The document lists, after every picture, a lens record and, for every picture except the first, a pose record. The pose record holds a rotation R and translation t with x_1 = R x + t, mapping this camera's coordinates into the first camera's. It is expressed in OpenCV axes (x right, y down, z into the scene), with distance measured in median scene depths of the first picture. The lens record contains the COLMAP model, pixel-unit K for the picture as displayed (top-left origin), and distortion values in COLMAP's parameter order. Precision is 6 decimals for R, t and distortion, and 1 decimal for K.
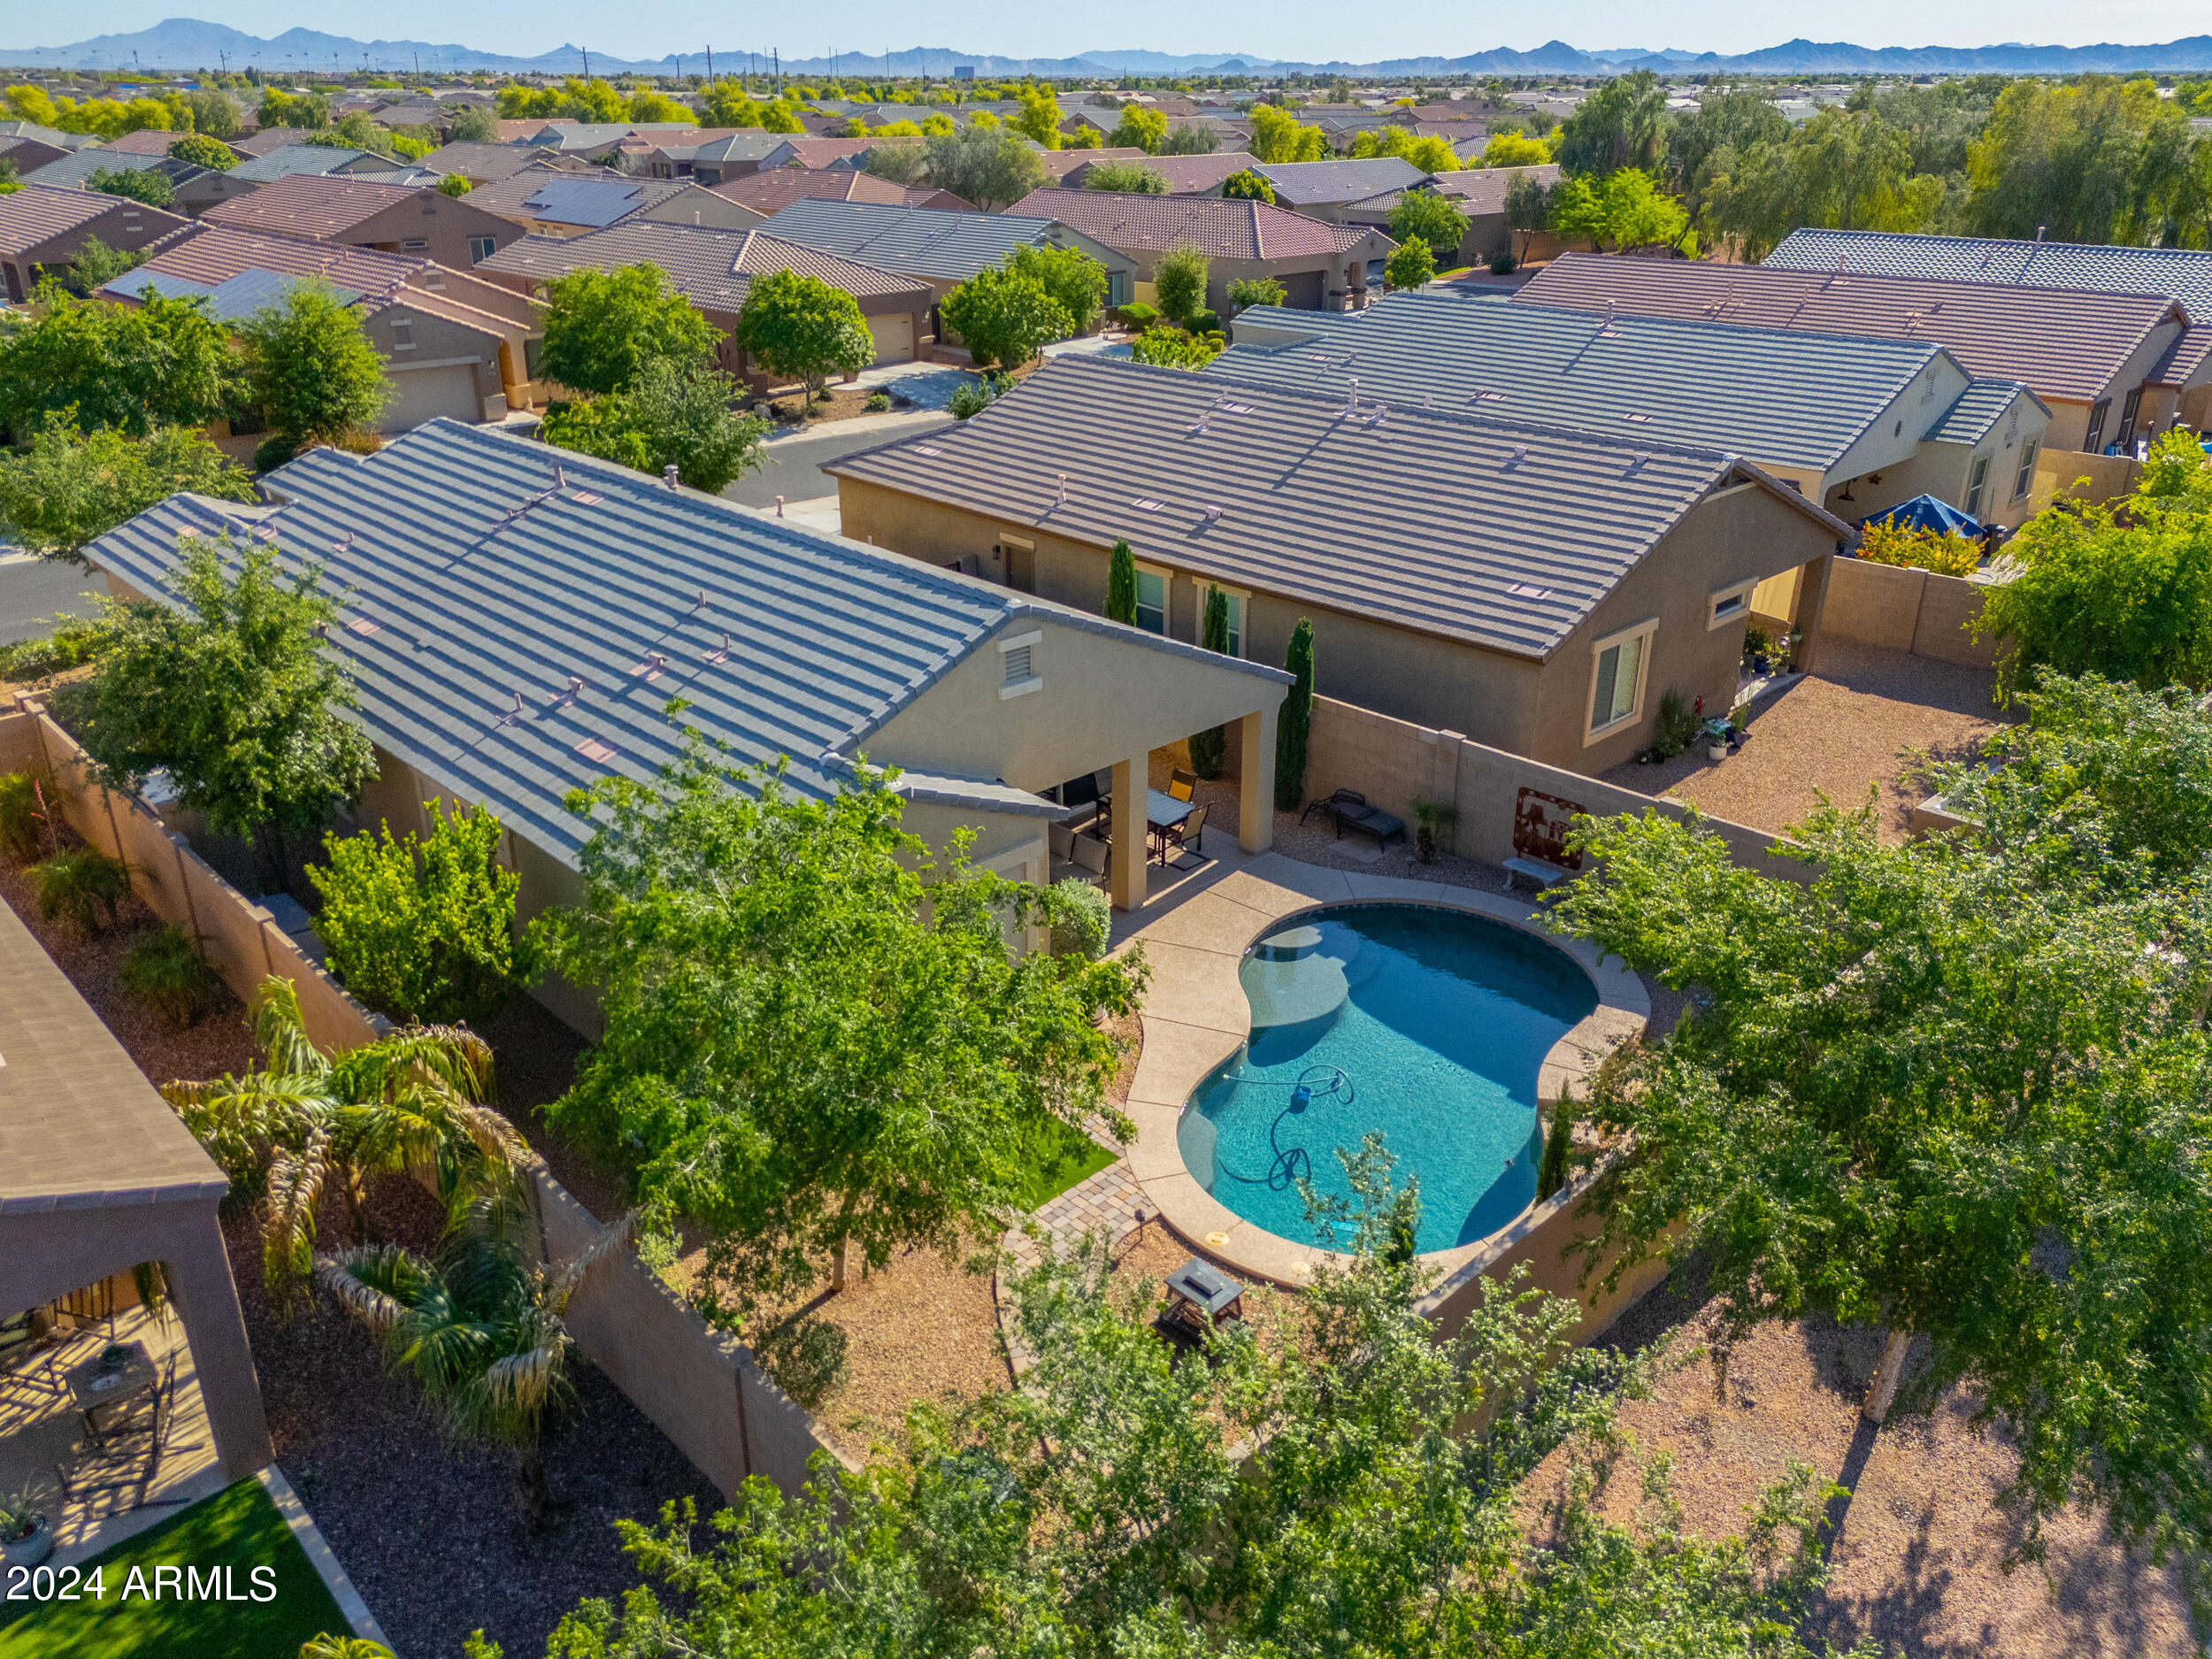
lens RADIAL K [[1614.6, 0, 1106.0], [0, 1614.6, 829.5], [0, 0, 1]] dist [0.047793, -0.001640]
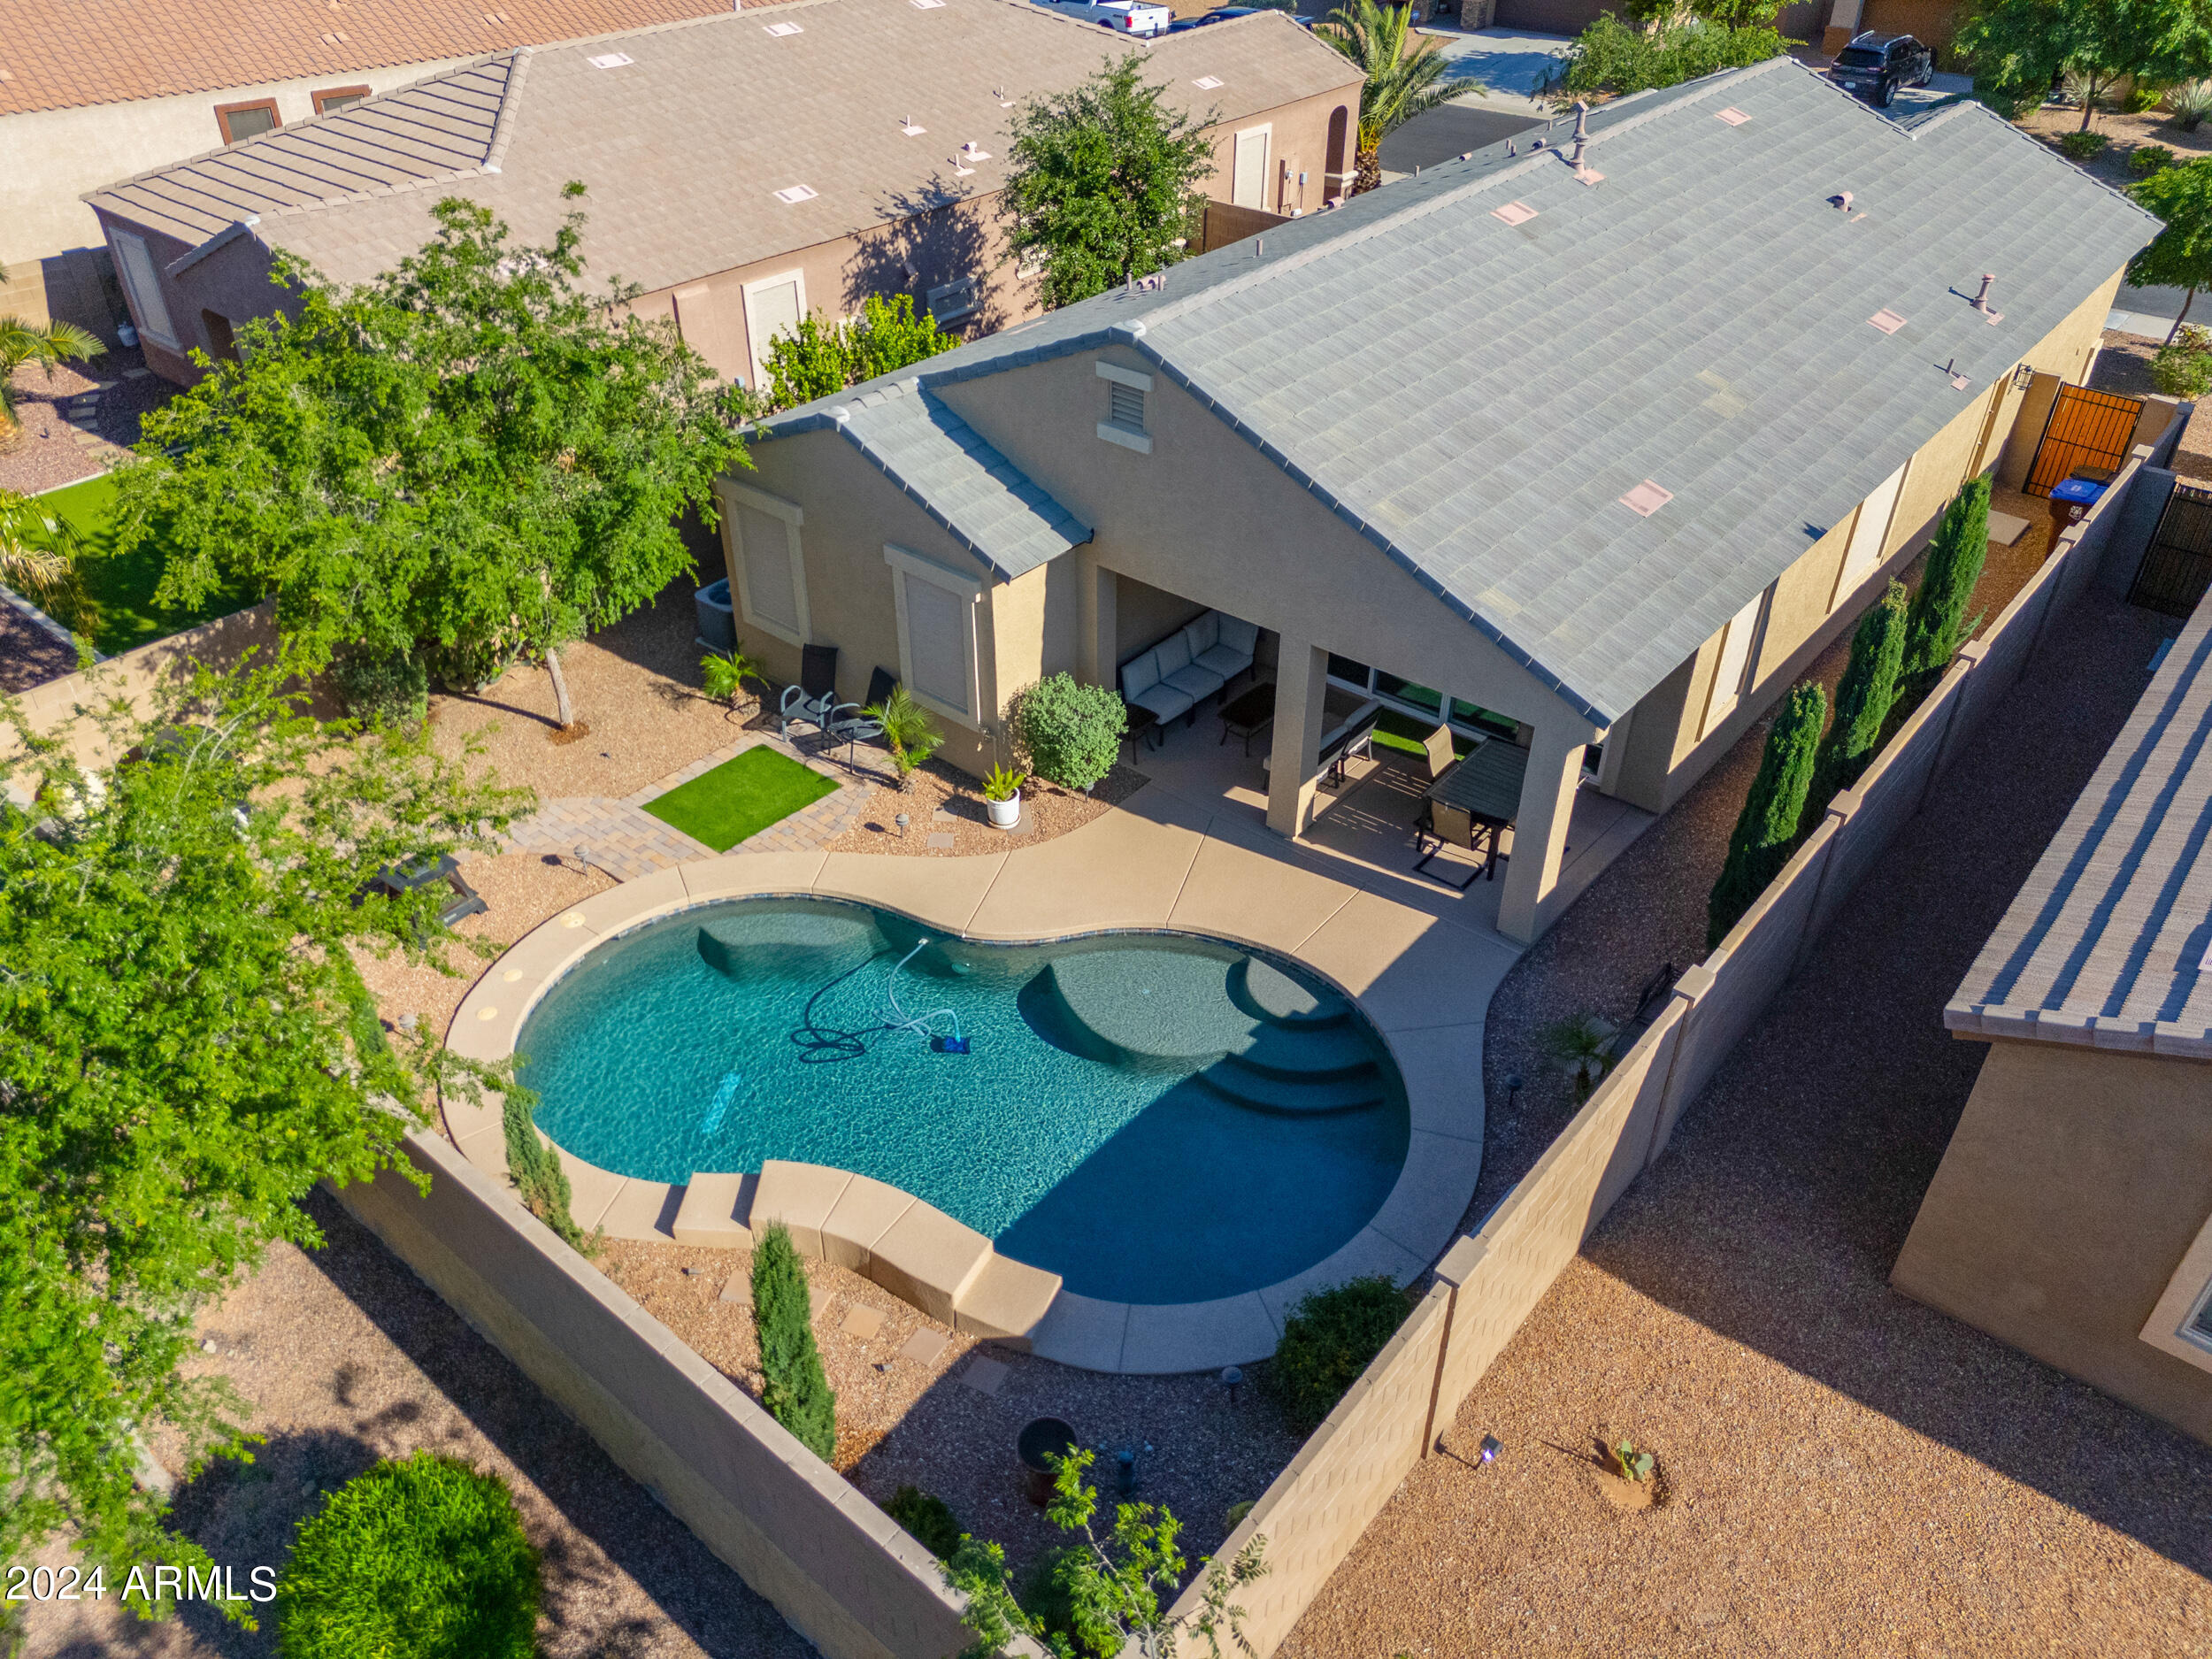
lens RADIAL K [[1614.6, 0, 1106.0], [0, 1614.6, 829.5], [0, 0, 1]] dist [0.047793, -0.001640]
pose [[0.107103, 0.576157, -0.810292, 0.647002], [-0.418534, 0.765379, 0.488901, -0.298870], [0.901864, 0.286772, 0.323116, 0.720206]]
